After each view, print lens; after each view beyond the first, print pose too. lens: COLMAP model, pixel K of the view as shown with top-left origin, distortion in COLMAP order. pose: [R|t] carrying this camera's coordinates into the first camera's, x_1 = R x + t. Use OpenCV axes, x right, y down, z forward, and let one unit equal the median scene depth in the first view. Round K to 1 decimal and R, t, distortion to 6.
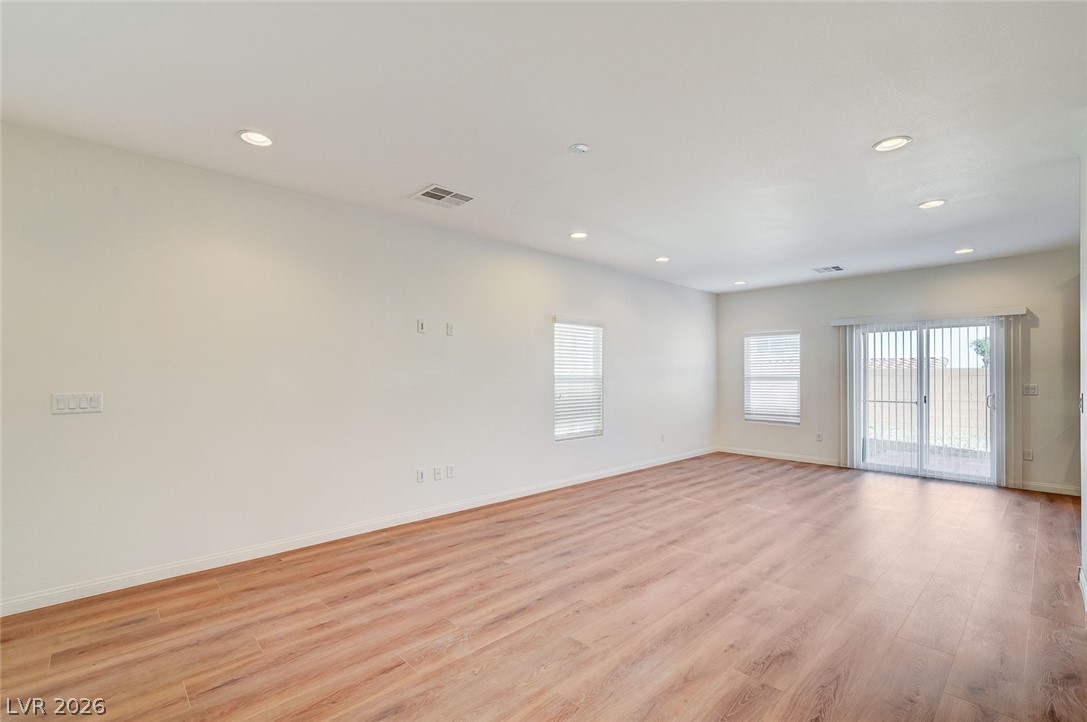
lens RADIAL K [[482.0, 0, 538.7], [0, 482.0, 357.9], [0, 0, 1]] dist [-0.008985, -0.001797]
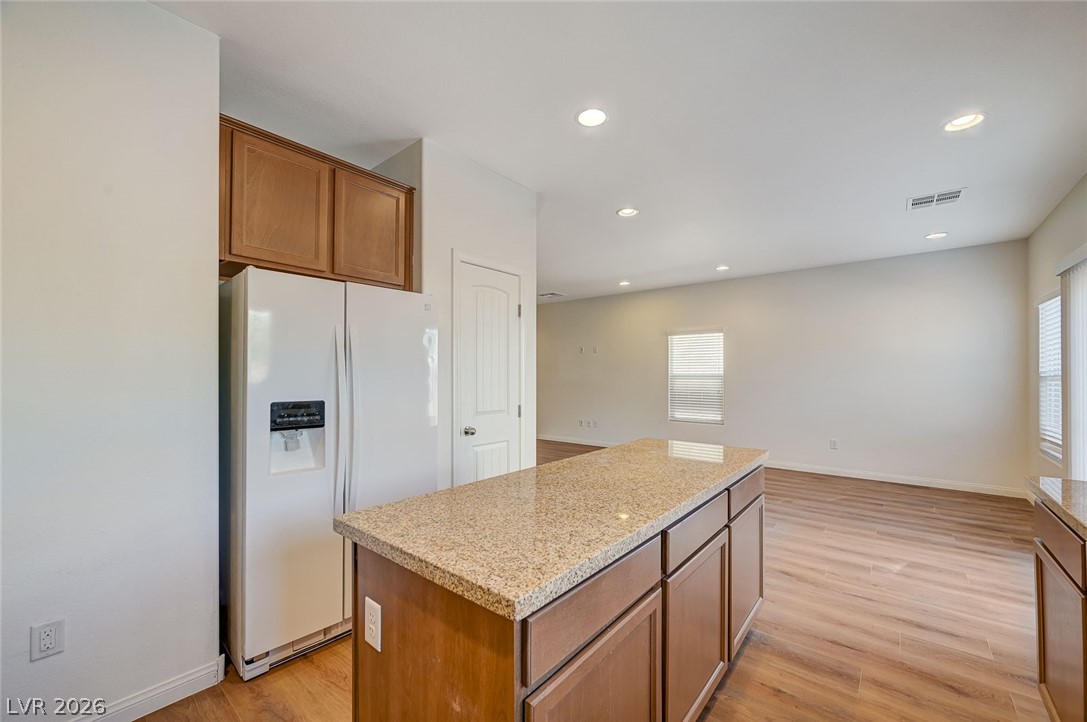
lens RADIAL K [[431.1, 0, 546.2], [0, 431.1, 373.9], [0, 0, 1]] dist [-0.000930, 0.000195]
pose [[0.124321, -0.004308, -0.992233, 1.536159], [0.035850, 0.999357, 0.000153, 0.029765], [0.991594, -0.035591, 0.124396, 0.621840]]
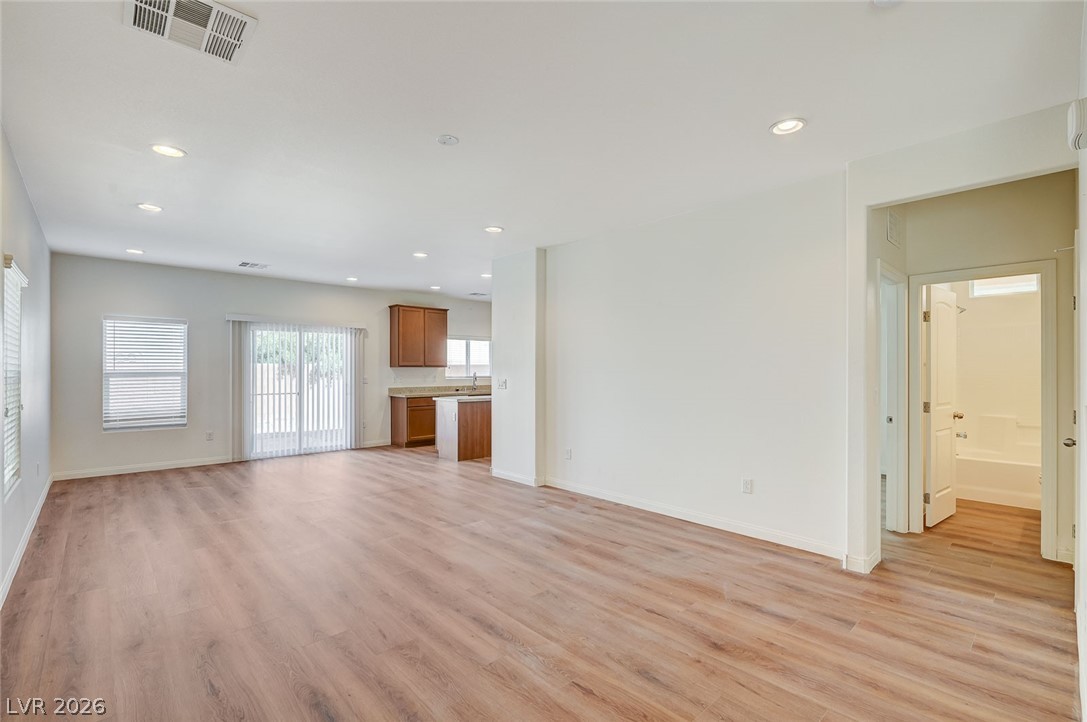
lens RADIAL K [[482.0, 0, 562.1], [0, 482.0, 369.1], [0, 0, 1]] dist [-0.008985, -0.001797]
pose [[-0.023626, -0.001099, 0.999720, -0.604152], [-0.037229, 0.999307, 0.000219, 0.011592], [-0.999027, -0.037213, -0.023651, 0.528994]]
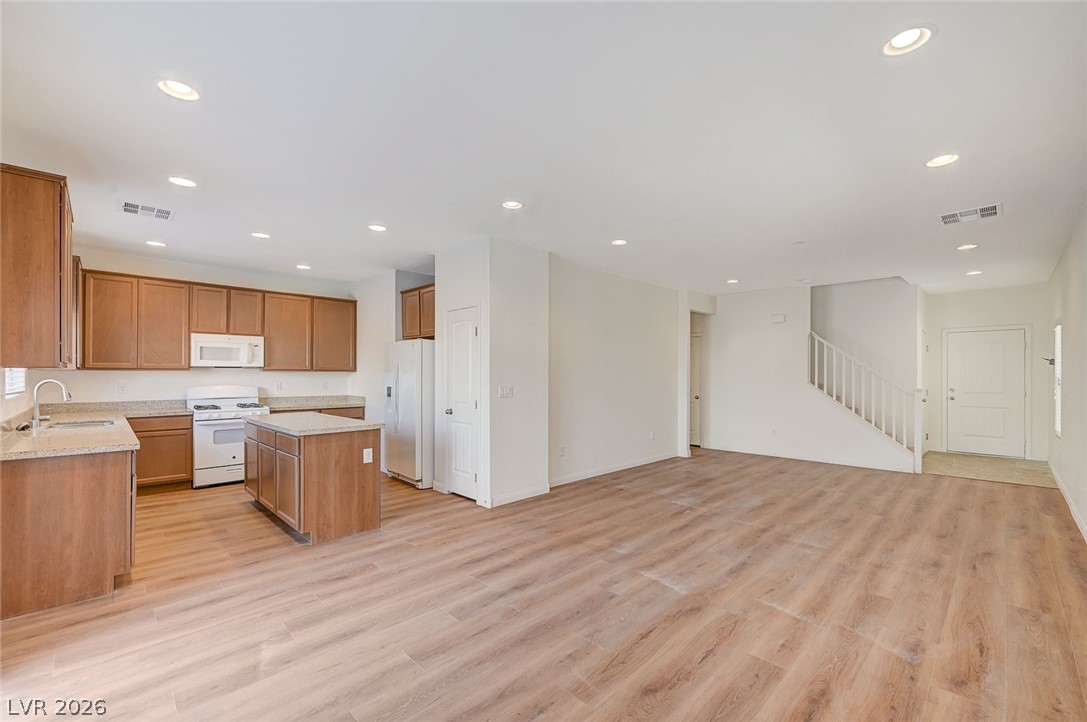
lens RADIAL K [[450.1, 0, 544.3], [0, 450.1, 371.5], [0, 0, 1]] dist [0.000108, 0.000222]
pose [[-0.999734, -0.000893, -0.023041, 0.676649], [0.000107, 0.999061, -0.043335, 0.059943], [0.023058, -0.043326, -0.998795, 1.709552]]
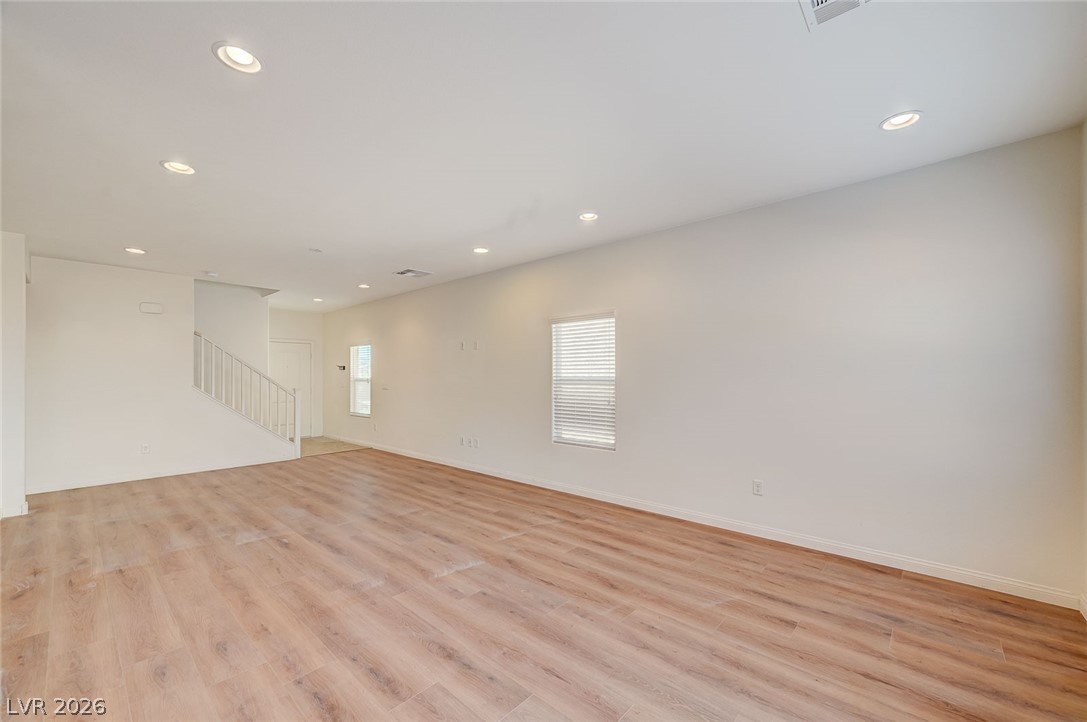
lens RADIAL K [[431.1, 0, 546.4], [0, 431.1, 376.3], [0, 0, 1]] dist [-0.000930, 0.000195]
pose [[0.080865, -0.001667, -0.996724, 1.162797], [0.040547, 0.999176, 0.001619, 0.041390], [0.995900, -0.040545, 0.080866, 1.149582]]
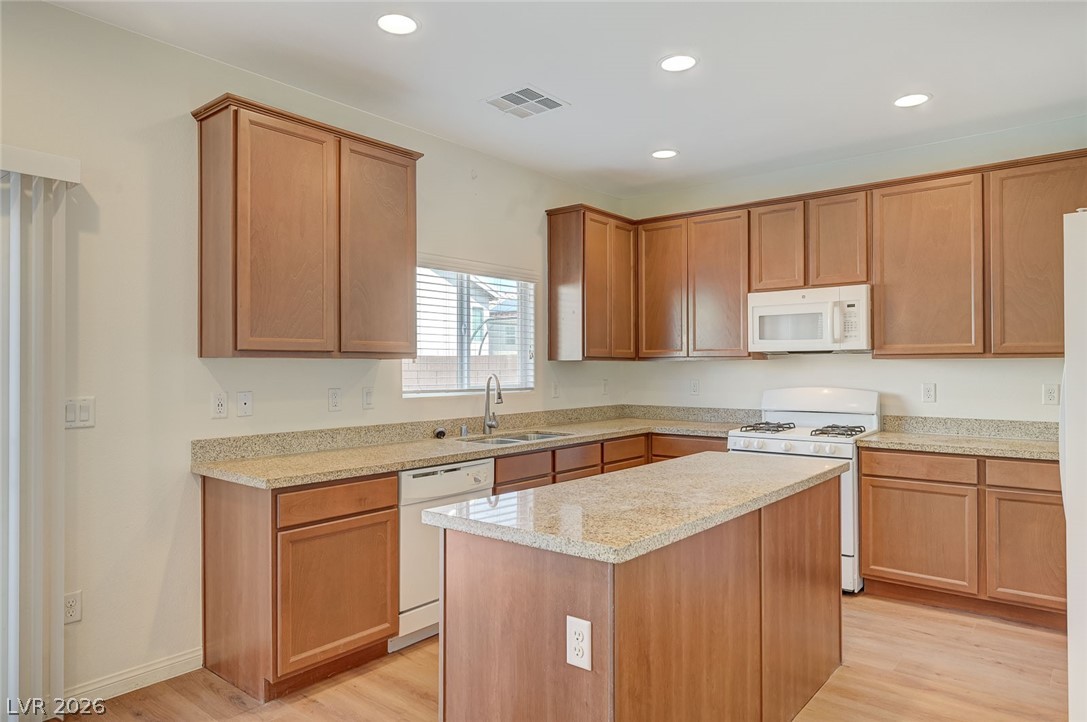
lens RADIAL K [[678.2, 0, 555.0], [0, 678.2, 360.4], [0, 0, 1]] dist [-0.002822, -0.005046]
pose [[-0.140997, 0.010498, 0.989954, 0.618154], [-0.033234, 0.999330, -0.015331, 0.031795], [-0.989452, -0.035062, -0.140554, 0.914600]]
